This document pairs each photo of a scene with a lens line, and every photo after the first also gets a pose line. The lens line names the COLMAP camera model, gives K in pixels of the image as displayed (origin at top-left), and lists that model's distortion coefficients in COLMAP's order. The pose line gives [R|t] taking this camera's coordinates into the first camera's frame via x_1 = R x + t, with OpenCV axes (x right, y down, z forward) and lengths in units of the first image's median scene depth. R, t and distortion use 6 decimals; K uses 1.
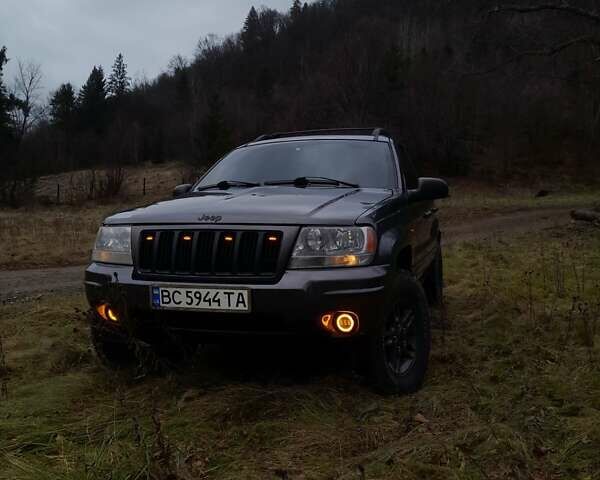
lens RADIAL K [[582.4, 0, 300.0], [0, 582.4, 240.0], [0, 0, 1]] dist [0.059042, -0.022146]
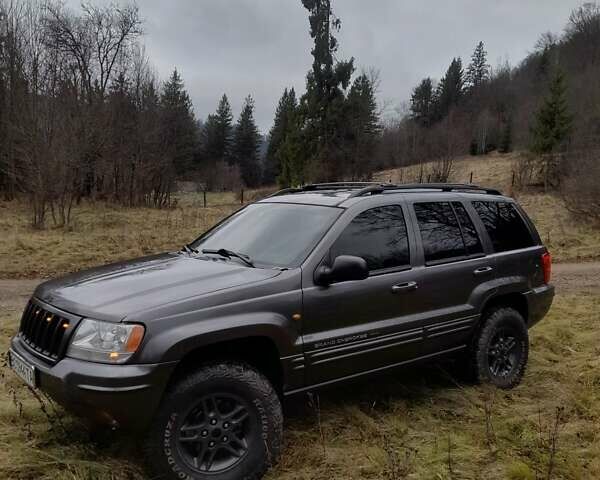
lens RADIAL K [[582.4, 0, 300.0], [0, 582.4, 240.0], [0, 0, 1]] dist [0.059042, -0.022146]
pose [[0.830093, 0.052989, -0.555102, 0.055687], [-0.041839, 0.998587, 0.032757, -0.013099], [0.556053, -0.003967, 0.831137, 0.019123]]
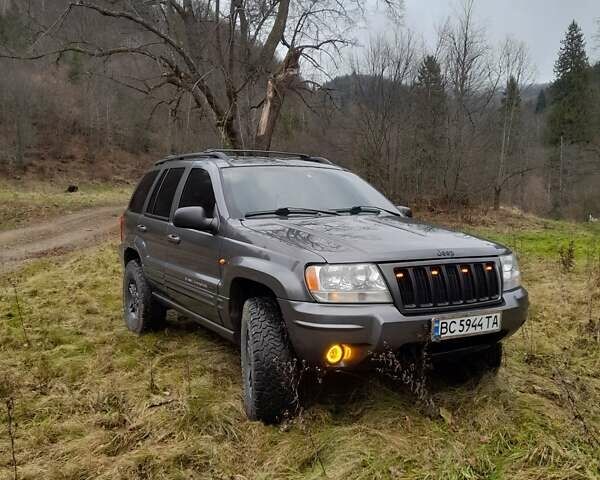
lens RADIAL K [[582.4, 0, 300.0], [0, 582.4, 240.0], [0, 0, 1]] dist [0.059042, -0.022146]
pose [[0.711337, -0.039550, 0.701738, -0.074884], [0.032901, 0.999195, 0.022964, -0.006435], [-0.702081, 0.006753, 0.712065, 0.025706]]
